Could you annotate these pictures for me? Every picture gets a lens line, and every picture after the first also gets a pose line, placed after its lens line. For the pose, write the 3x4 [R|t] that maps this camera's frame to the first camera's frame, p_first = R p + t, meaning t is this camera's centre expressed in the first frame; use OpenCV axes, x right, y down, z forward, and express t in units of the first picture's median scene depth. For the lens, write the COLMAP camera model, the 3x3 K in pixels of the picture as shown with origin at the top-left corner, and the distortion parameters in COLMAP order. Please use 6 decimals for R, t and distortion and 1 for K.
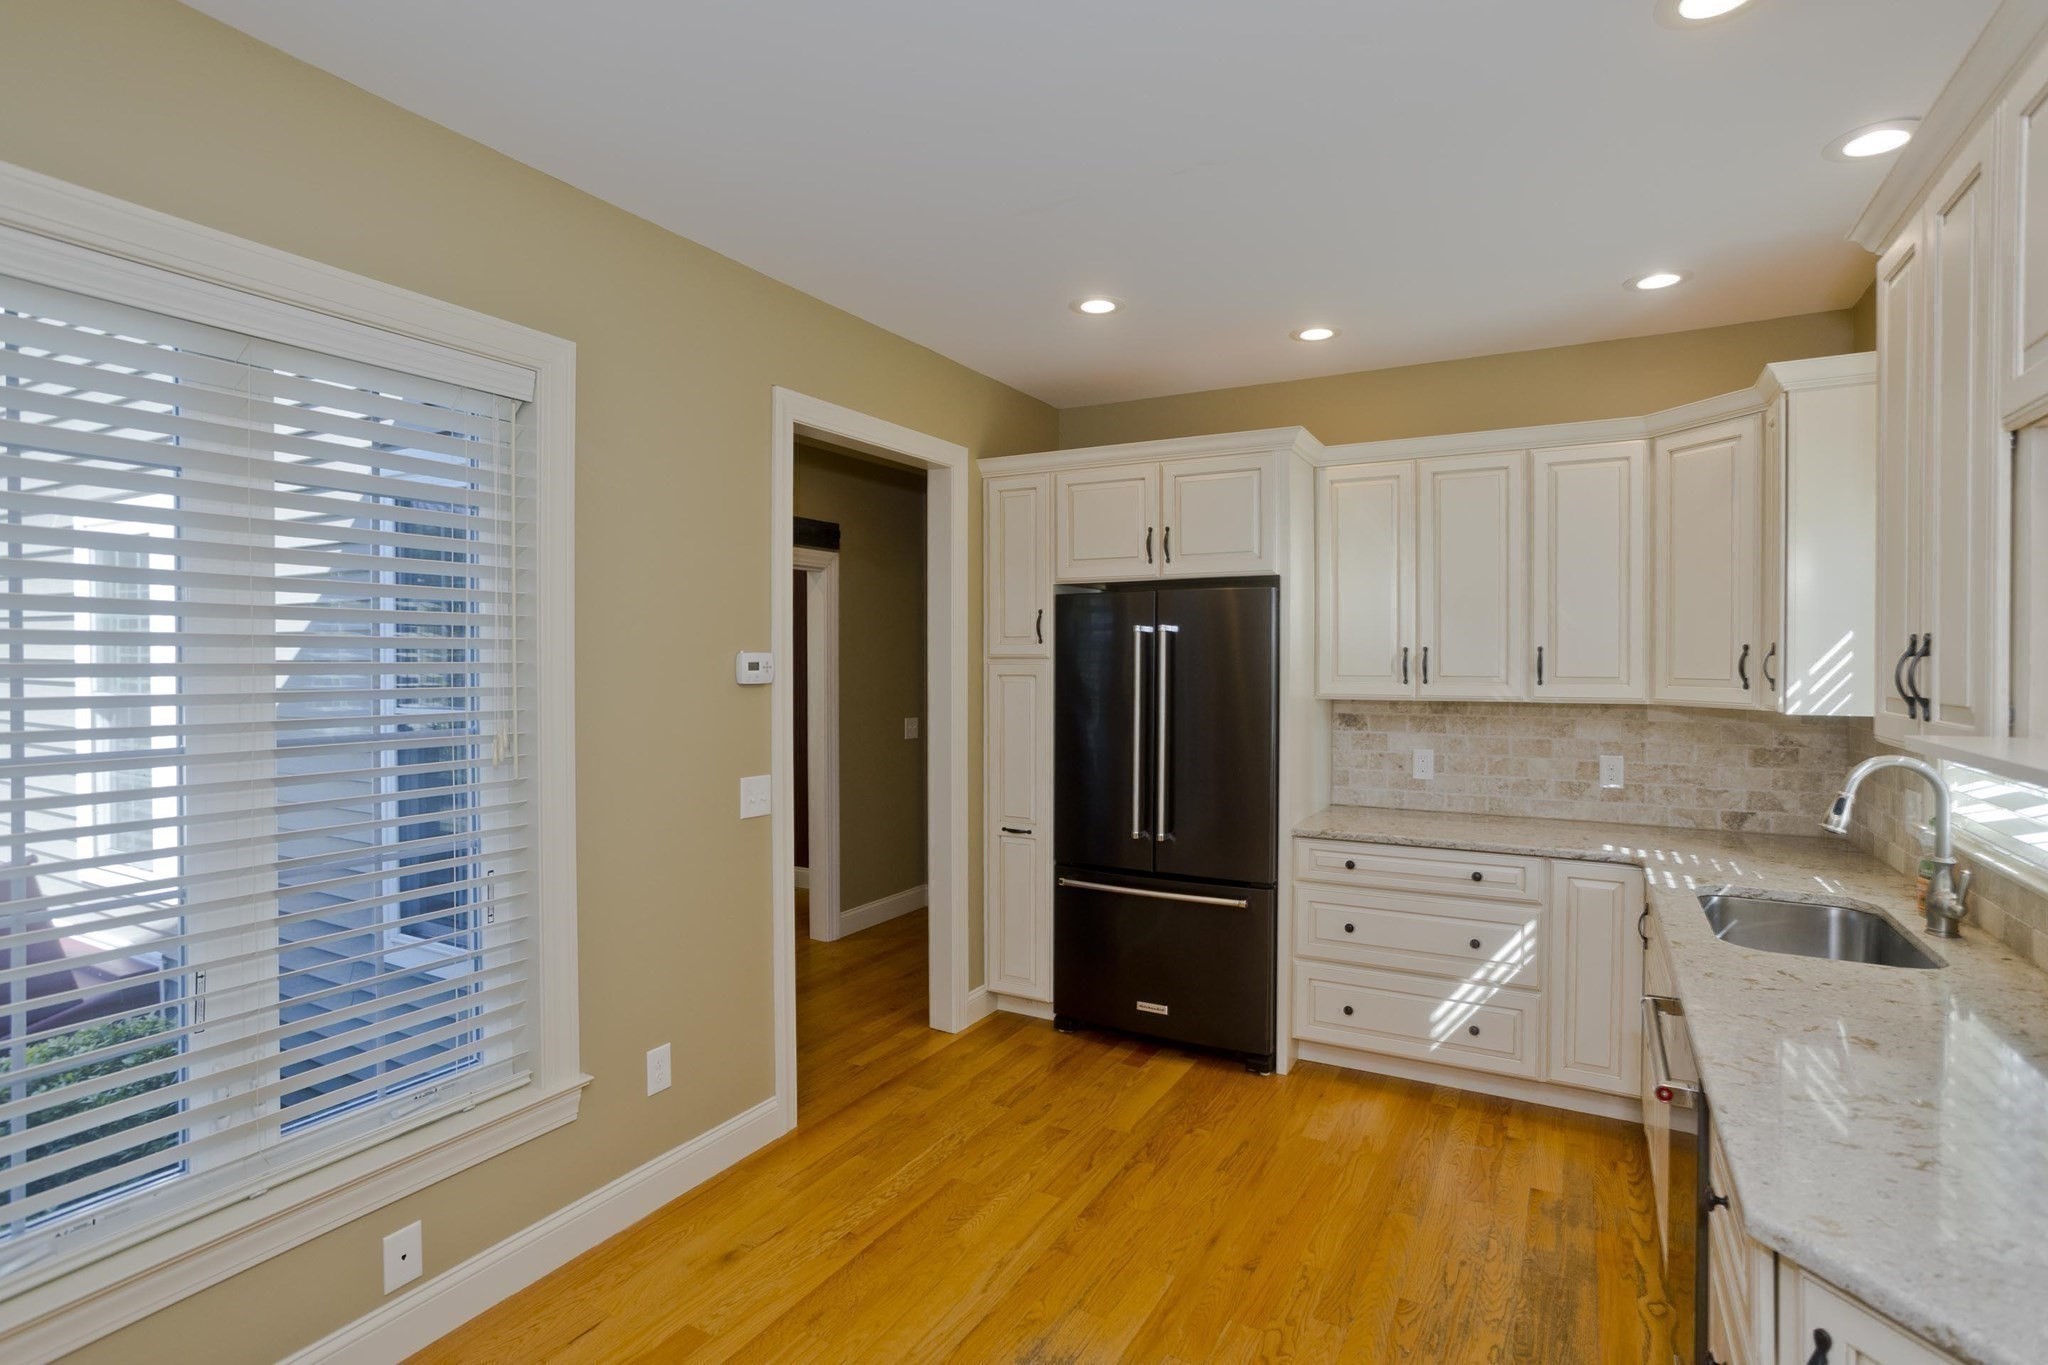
lens RADIAL K [[1006.1, 0, 1026.3], [0, 1006.1, 662.0], [0, 0, 1]] dist [-0.044920, 0.027313]
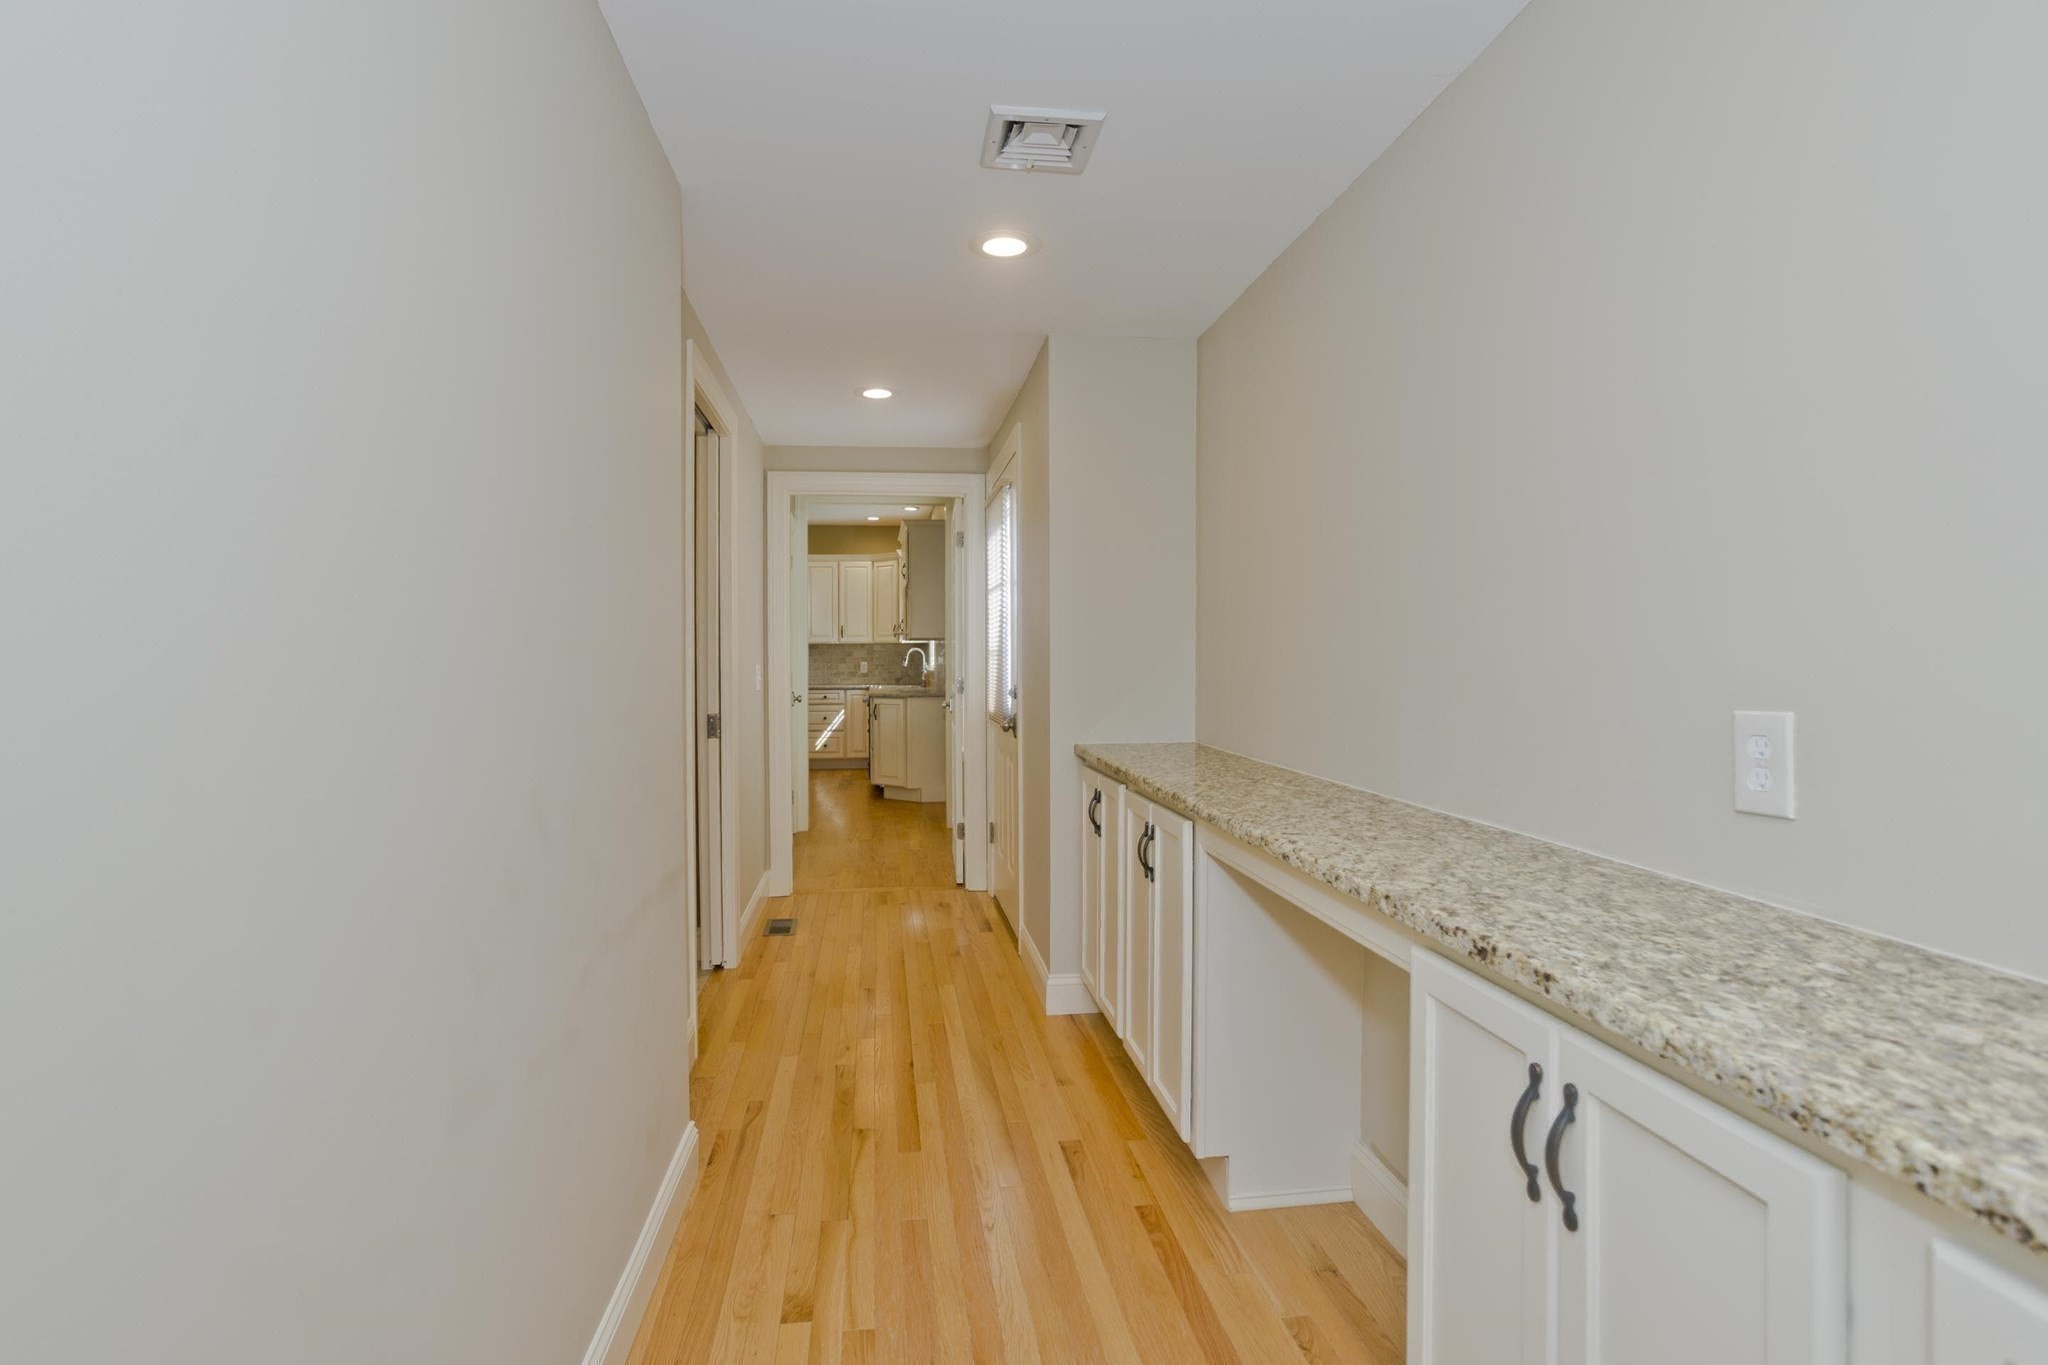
lens RADIAL K [[1006.1, 0, 1026.3], [0, 1006.1, 662.0], [0, 0, 1]] dist [-0.044920, 0.027313]
pose [[0.786981, -0.005751, 0.616950, -0.967740], [0.006883, 0.999976, 0.000543, 0.100844], [-0.616938, 0.003819, 0.787002, -1.822498]]
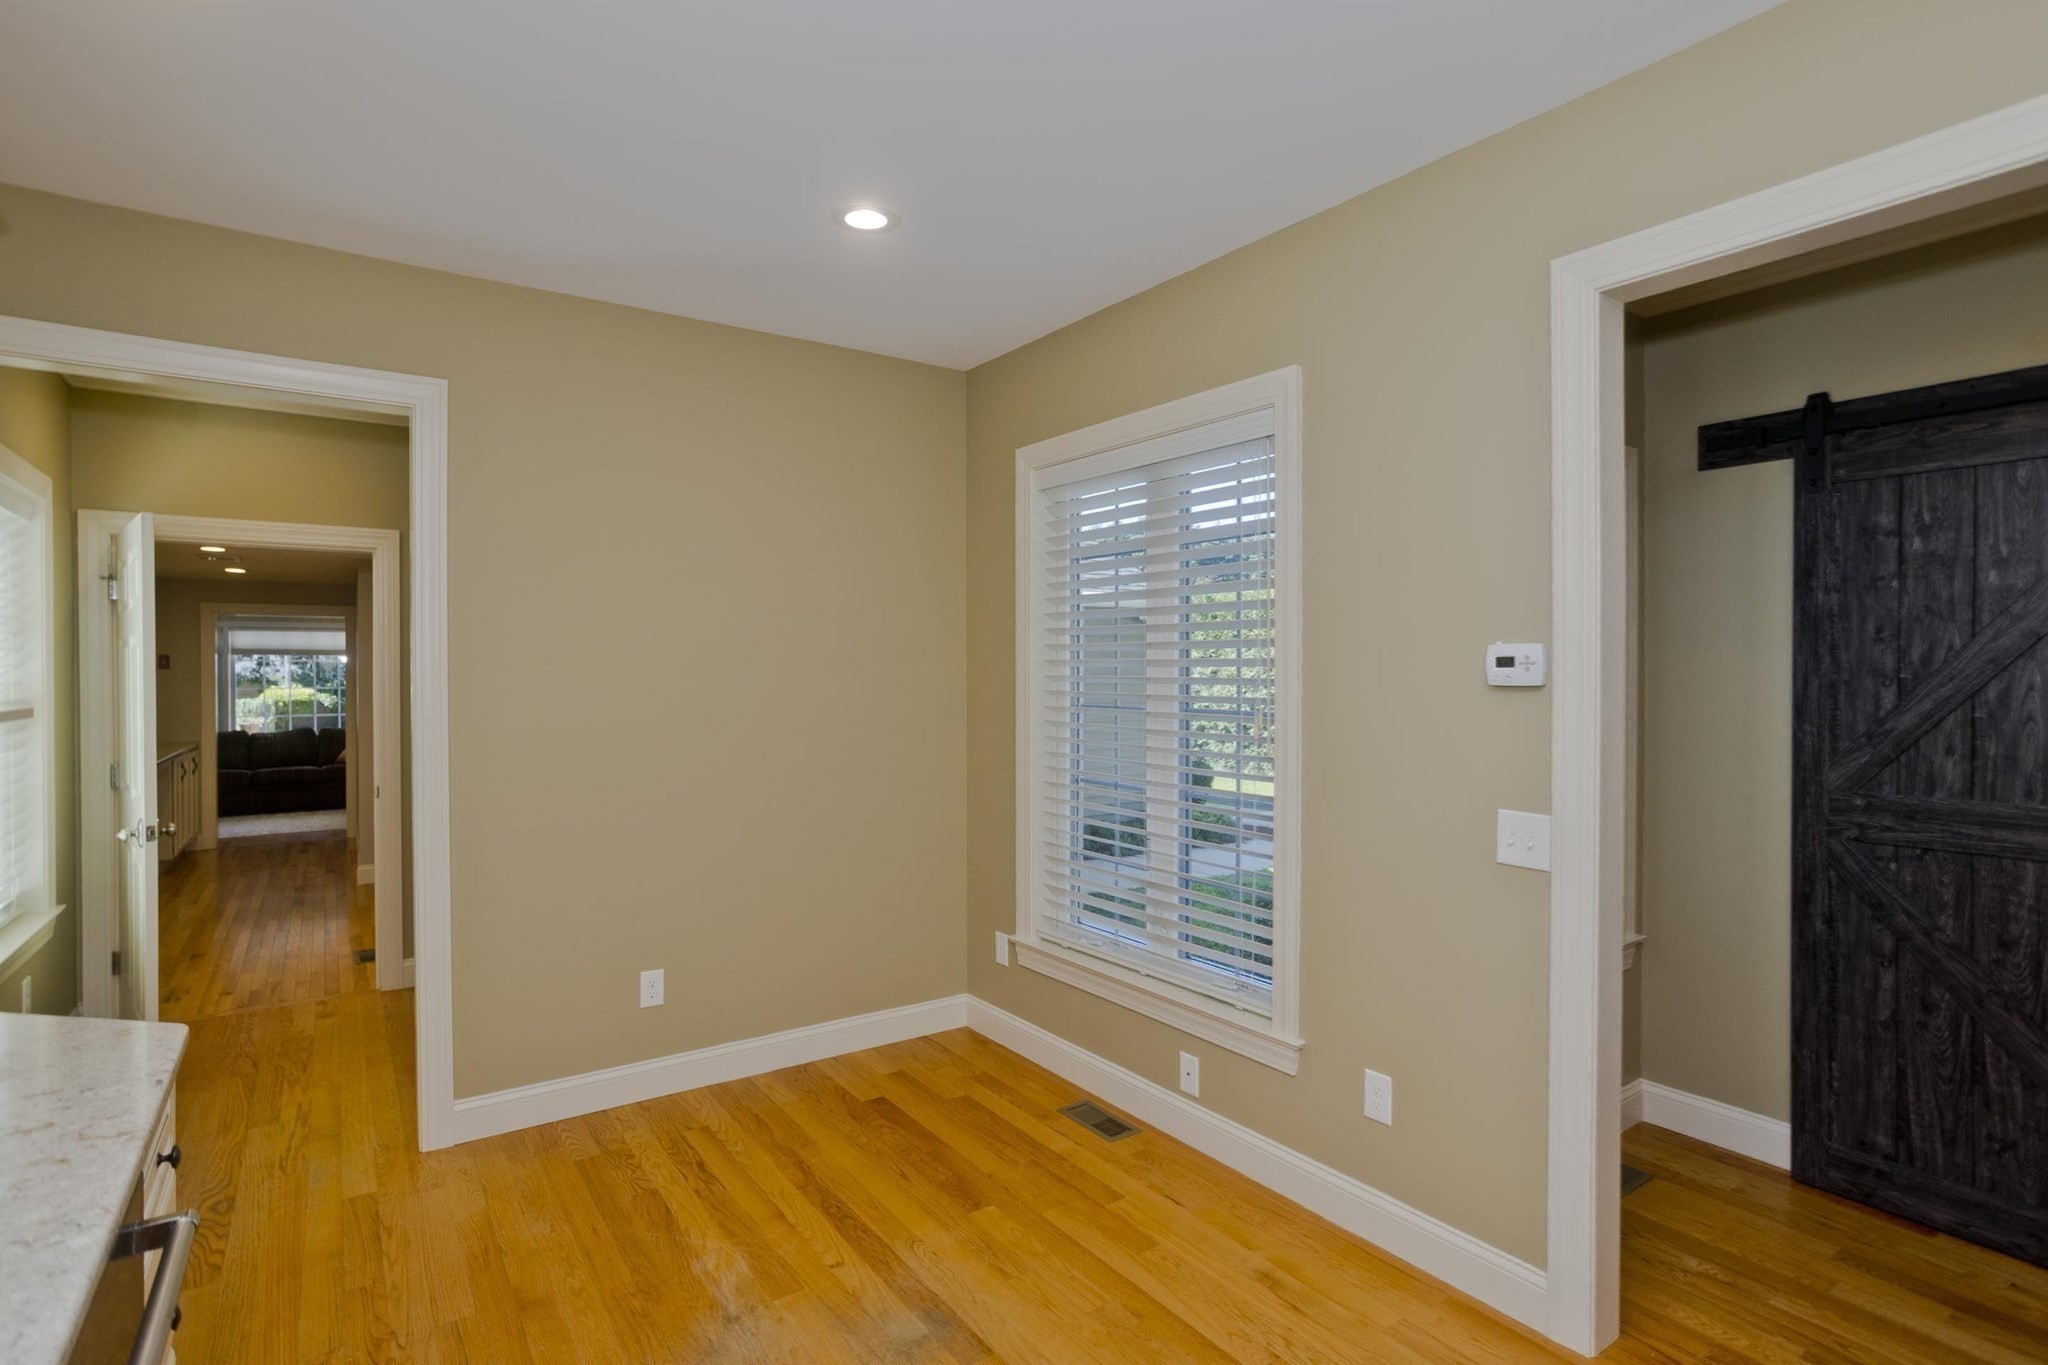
lens RADIAL K [[1006.1, 0, 1026.3], [0, 1006.1, 662.0], [0, 0, 1]] dist [-0.044920, 0.027313]
pose [[-0.421913, 0.004993, -0.906623, 1.001918], [0.005569, 0.999980, 0.002915, 0.000249], [0.906619, -0.003819, -0.421932, 1.809237]]
